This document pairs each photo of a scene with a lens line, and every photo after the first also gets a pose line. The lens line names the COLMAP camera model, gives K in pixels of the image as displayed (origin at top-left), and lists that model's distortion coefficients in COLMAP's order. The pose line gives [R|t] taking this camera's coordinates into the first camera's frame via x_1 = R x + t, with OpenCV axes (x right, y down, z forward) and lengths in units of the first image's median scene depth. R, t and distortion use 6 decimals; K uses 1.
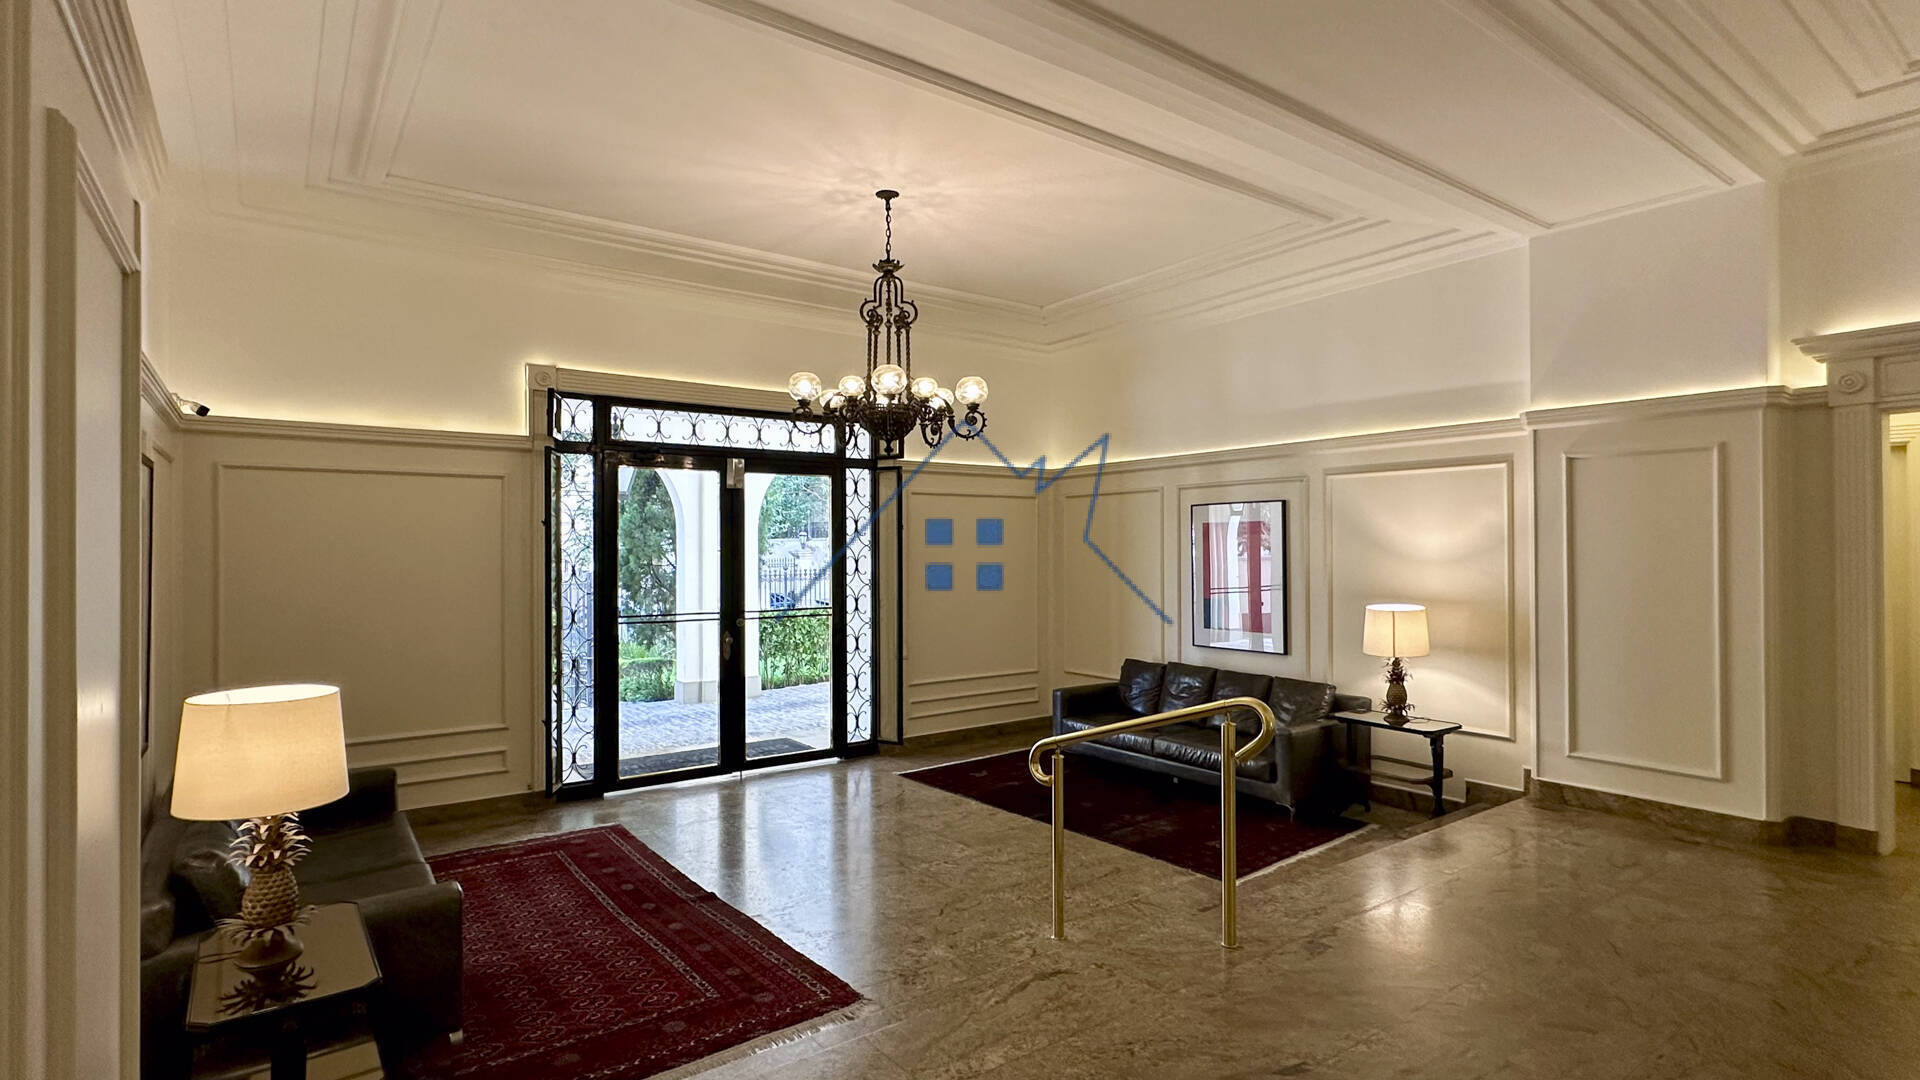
lens RADIAL K [[989.4, 0, 954.5], [0, 989.4, 537.6], [0, 0, 1]] dist [-0.001384, -0.000560]
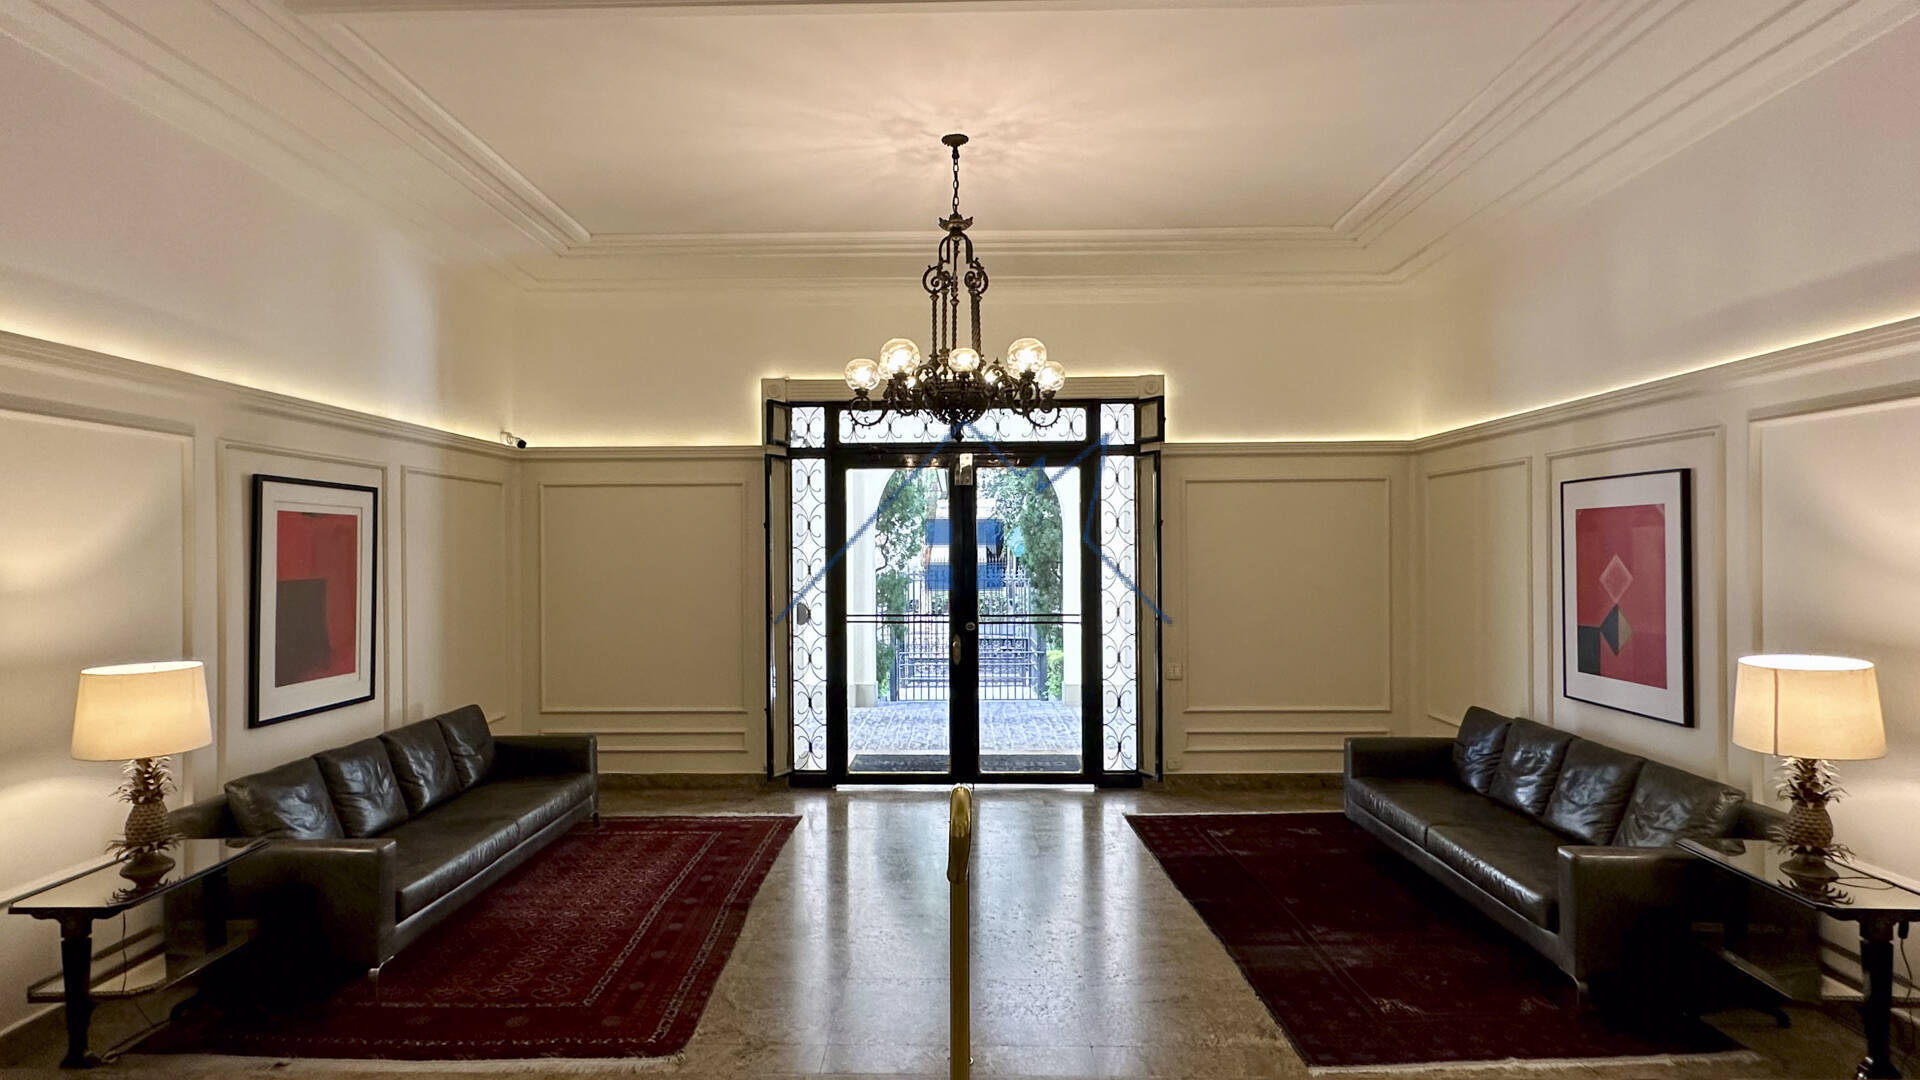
lens RADIAL K [[989.4, 0, 954.5], [0, 989.4, 537.6], [0, 0, 1]] dist [-0.001384, -0.000560]
pose [[0.776447, -0.006365, -0.630150, 0.407283], [0.010026, 0.999947, 0.002254, -0.001948], [0.630103, -0.008067, 0.776470, 0.282619]]
